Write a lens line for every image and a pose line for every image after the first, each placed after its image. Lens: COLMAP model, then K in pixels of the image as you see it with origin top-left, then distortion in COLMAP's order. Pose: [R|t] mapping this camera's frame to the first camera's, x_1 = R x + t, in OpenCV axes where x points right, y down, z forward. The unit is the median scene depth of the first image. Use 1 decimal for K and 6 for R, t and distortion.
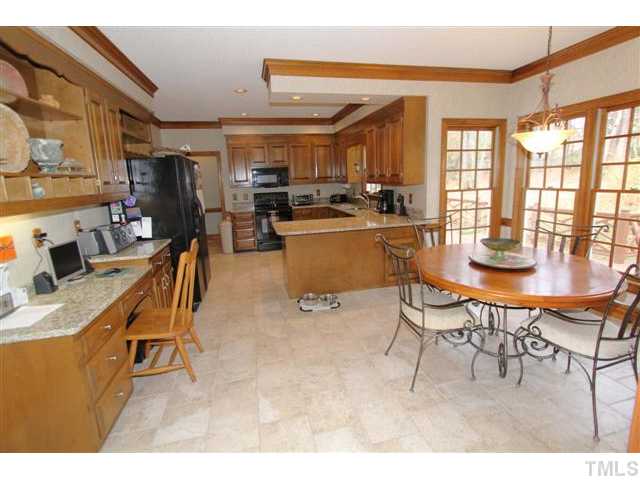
lens RADIAL K [[290.5, 0, 318.9], [0, 290.5, 225.6], [0, 0, 1]] dist [-0.000433, 0.000104]
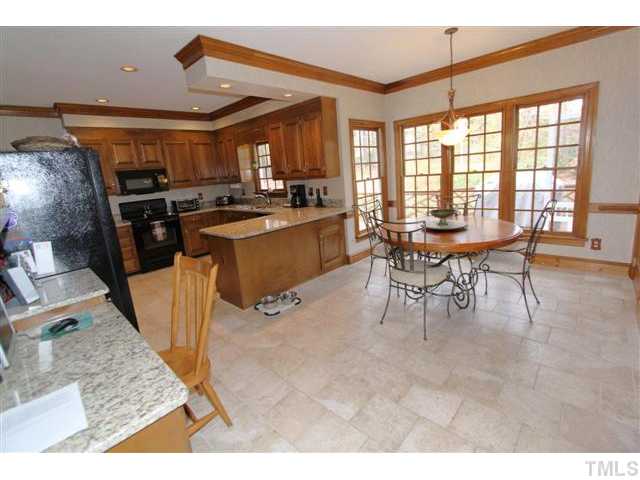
lens RADIAL K [[290.5, 0, 318.9], [0, 290.5, 225.6], [0, 0, 1]] dist [-0.000433, 0.000104]
pose [[0.843813, -0.133859, 0.519674, -0.313640], [0.138676, 0.989889, 0.029807, 0.000741], [-0.518410, 0.046915, 0.853844, 0.089716]]
